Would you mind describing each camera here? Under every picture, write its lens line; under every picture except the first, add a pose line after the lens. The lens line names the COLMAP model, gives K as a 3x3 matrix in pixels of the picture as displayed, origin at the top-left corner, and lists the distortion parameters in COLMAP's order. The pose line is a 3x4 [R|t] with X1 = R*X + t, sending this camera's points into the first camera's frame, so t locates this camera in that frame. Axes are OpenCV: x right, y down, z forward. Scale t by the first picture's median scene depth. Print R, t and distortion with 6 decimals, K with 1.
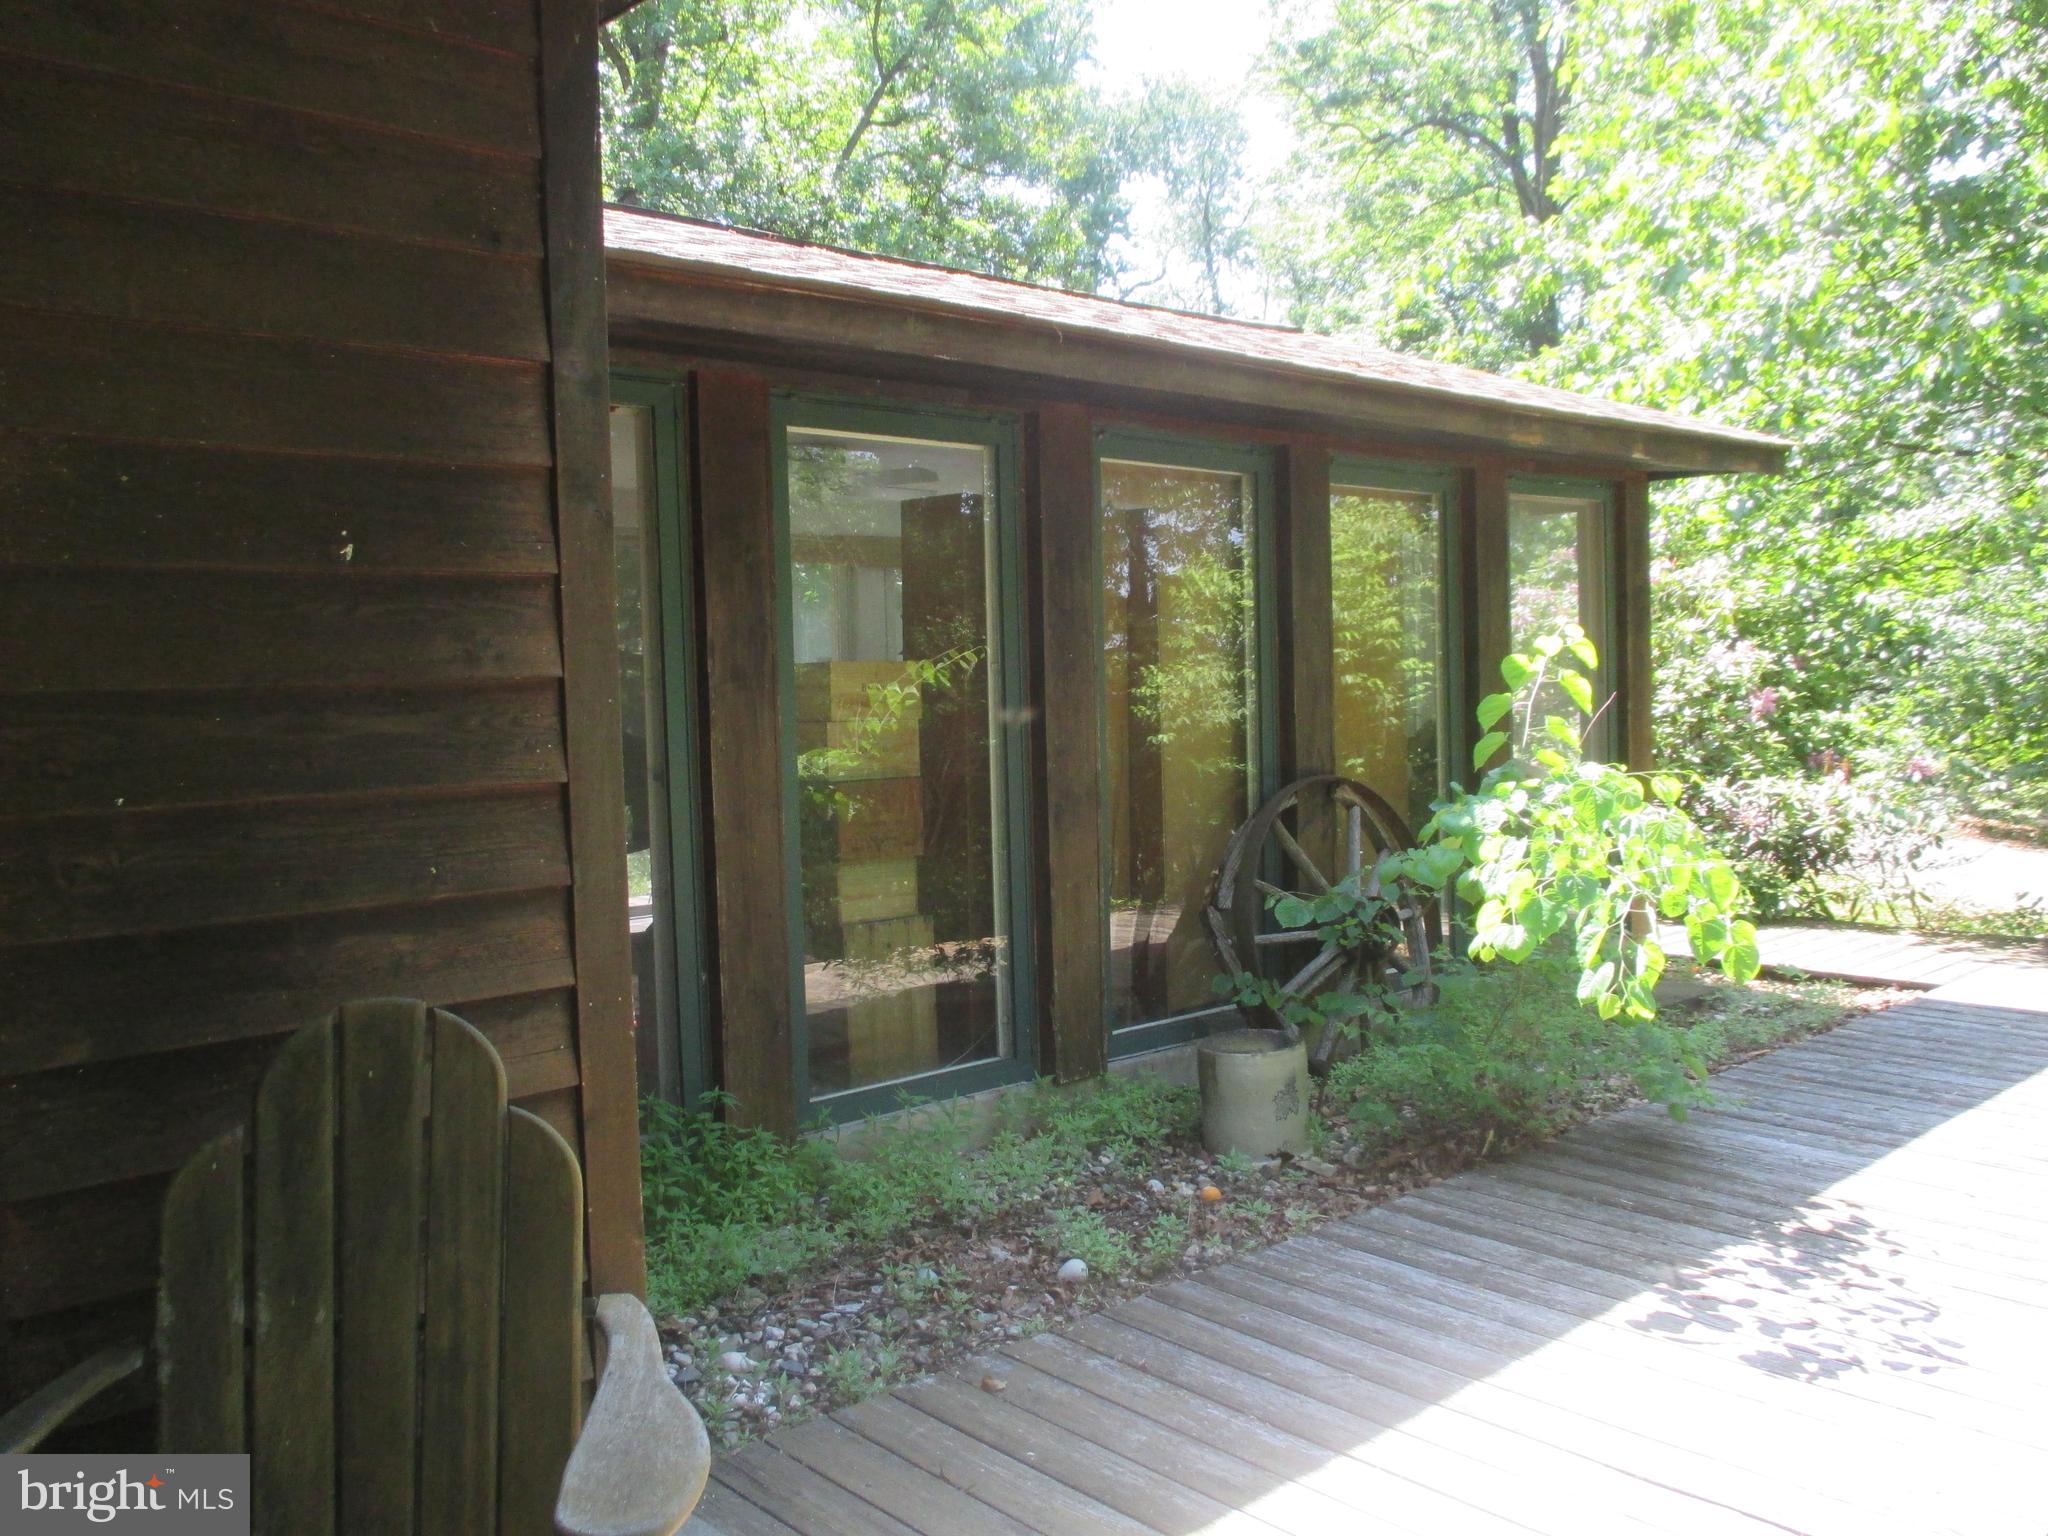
lens RADIAL K [[1681.8, 0, 1009.3], [0, 1681.8, 772.6], [0, 0, 1]] dist [-0.029834, 0.002347]
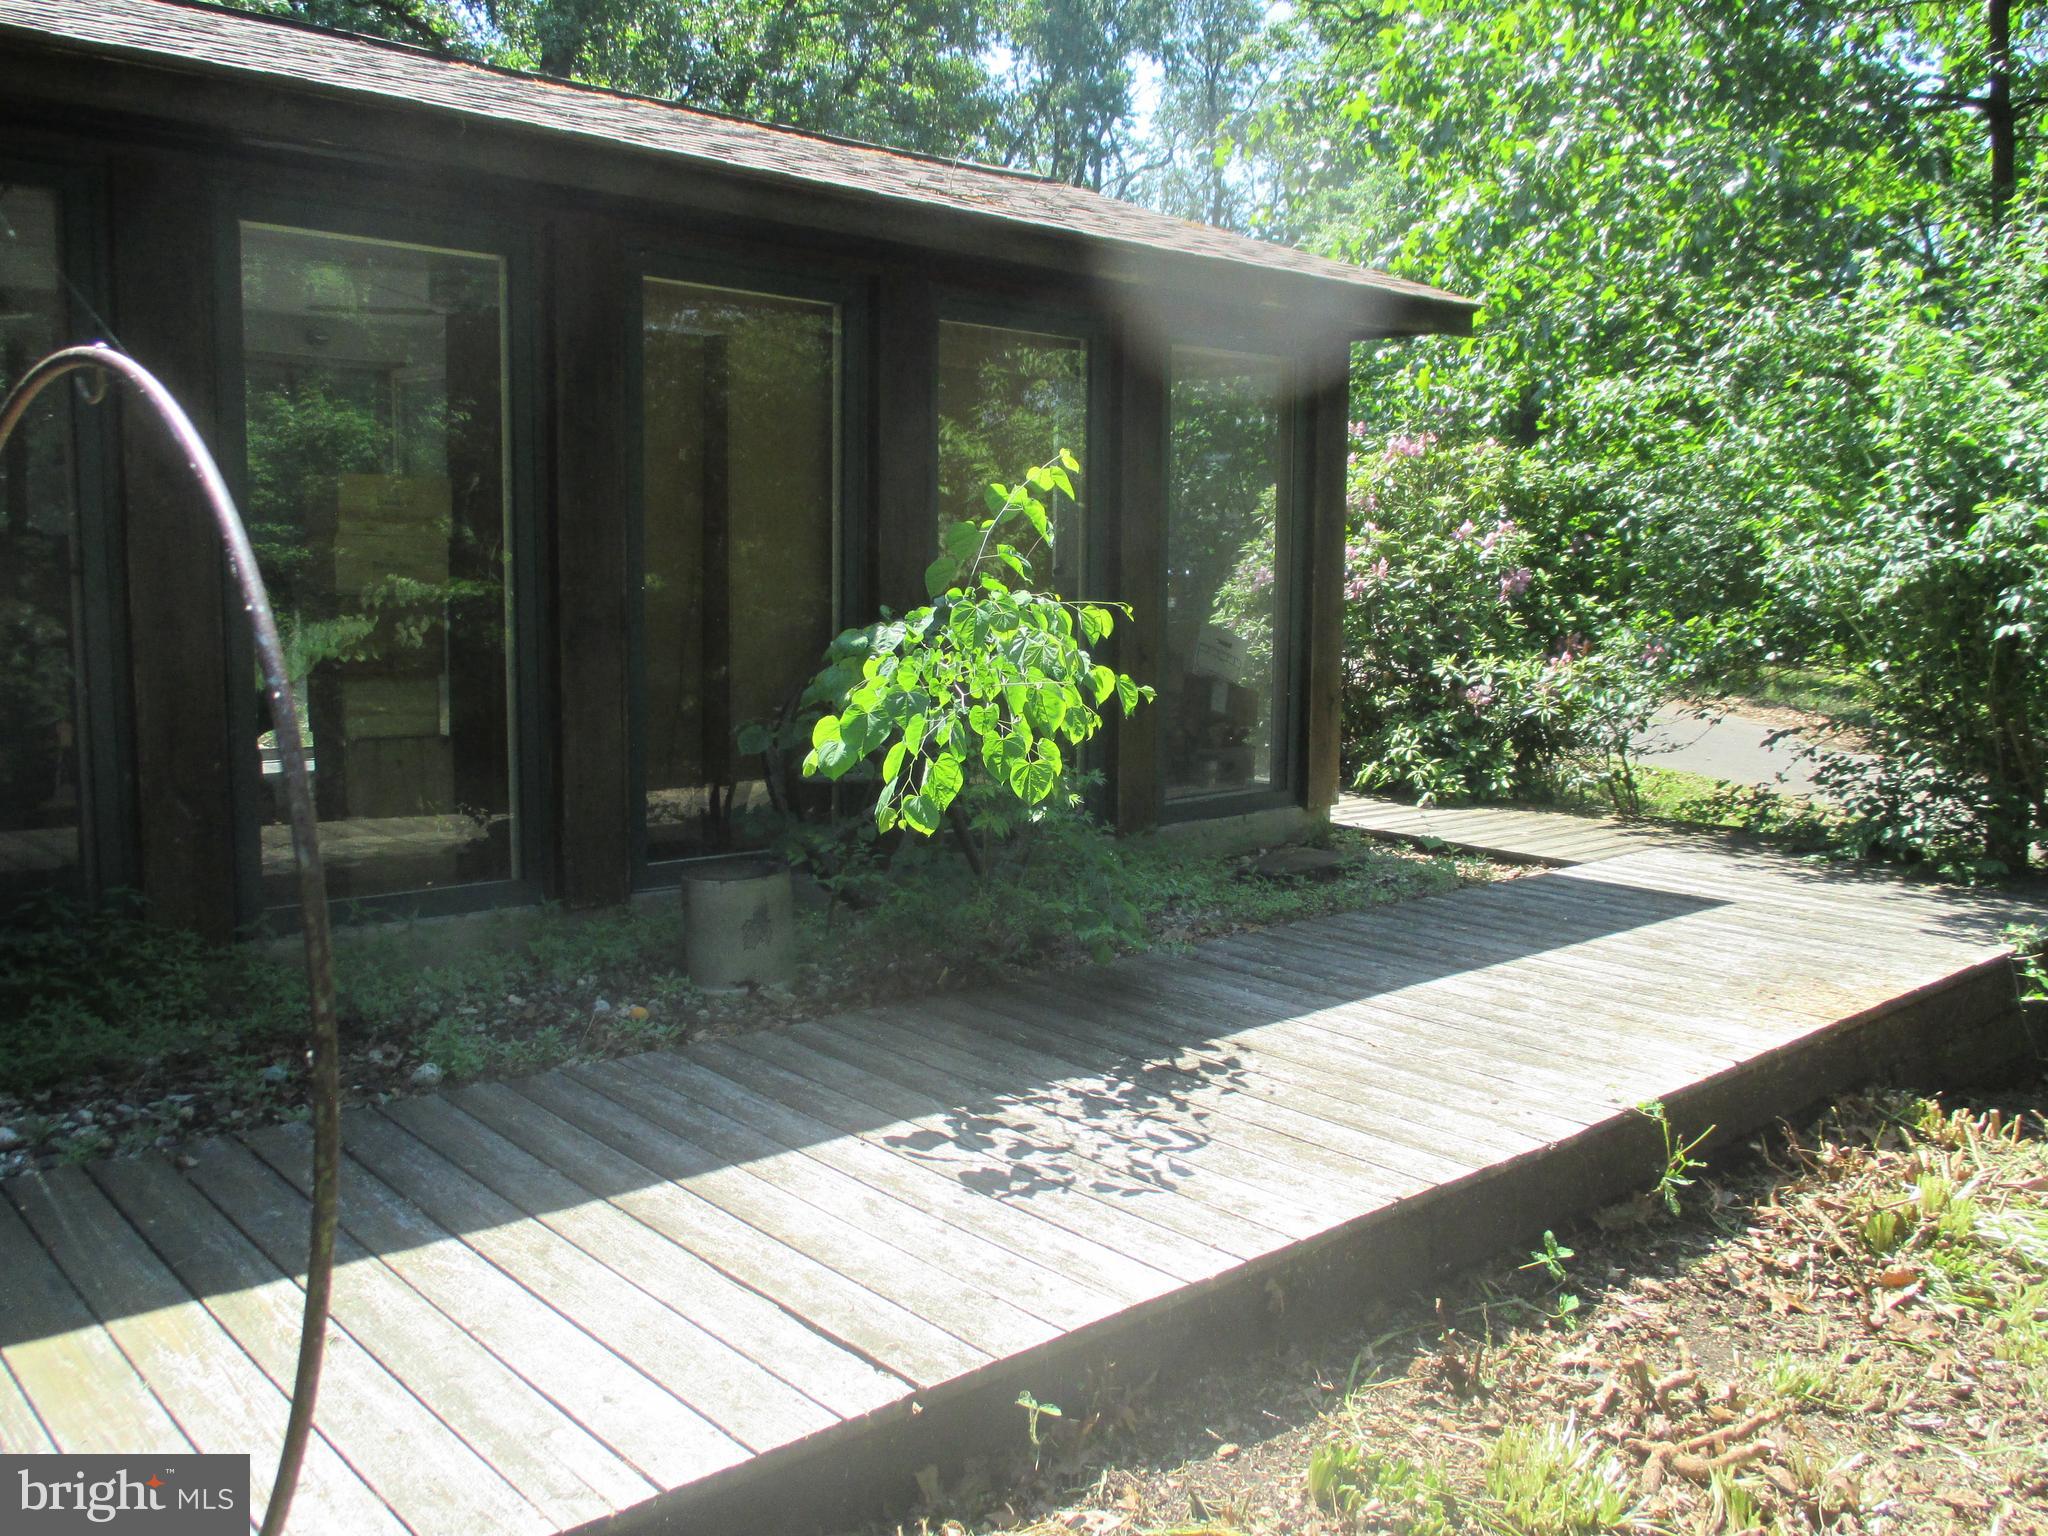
lens RADIAL K [[1681.8, 0, 1009.3], [0, 1681.8, 772.6], [0, 0, 1]] dist [-0.029834, 0.002347]
pose [[0.999216, 0.038250, -0.010257, 0.390704], [-0.037527, 0.997294, 0.063219, 0.041615], [0.012647, -0.062784, 0.997947, 0.019472]]
